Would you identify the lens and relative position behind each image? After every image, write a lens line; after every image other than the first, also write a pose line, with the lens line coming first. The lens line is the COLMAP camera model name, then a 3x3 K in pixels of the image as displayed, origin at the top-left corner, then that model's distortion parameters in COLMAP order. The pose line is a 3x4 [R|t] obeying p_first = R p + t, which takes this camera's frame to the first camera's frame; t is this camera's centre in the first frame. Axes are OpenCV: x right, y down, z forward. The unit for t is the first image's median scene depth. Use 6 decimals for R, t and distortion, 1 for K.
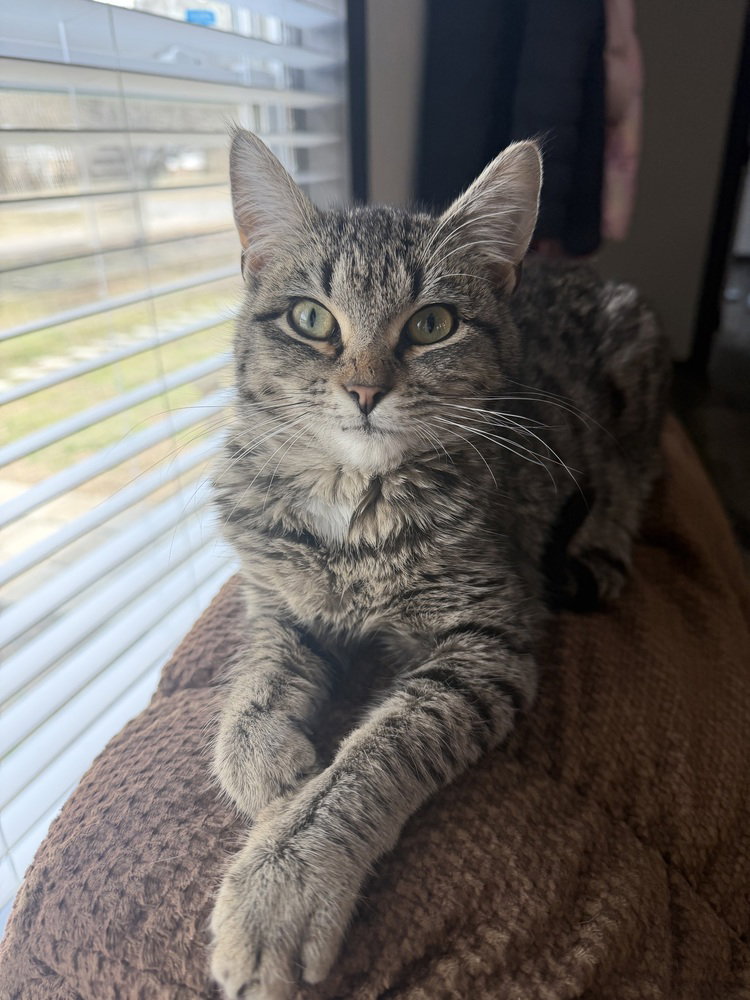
lens RADIAL K [[694.3, 0, 375.0], [0, 694.3, 500.0], [0, 0, 1]] dist [0.004668, 0.005905]
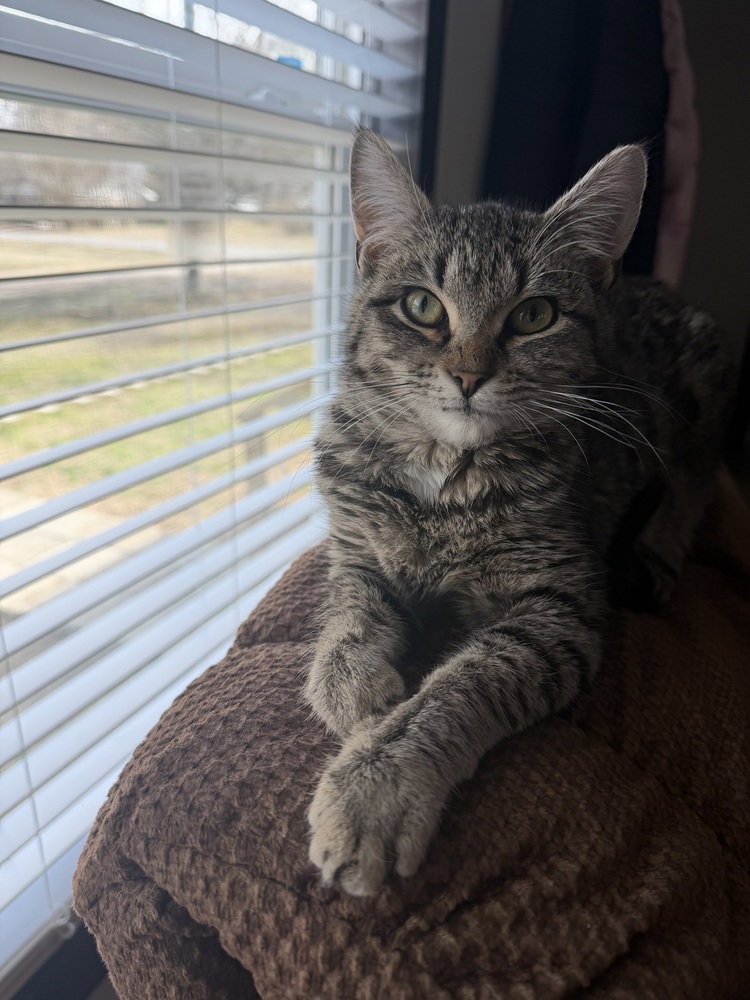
lens RADIAL K [[693.4, 0, 375.0], [0, 693.4, 500.0], [0, 0, 1]] dist [0.059358, -0.072157]
pose [[0.996083, 0.084452, -0.026196, -0.126991], [-0.086414, 0.992540, -0.086008, 0.178834], [0.018737, 0.087935, 0.995950, -0.106746]]
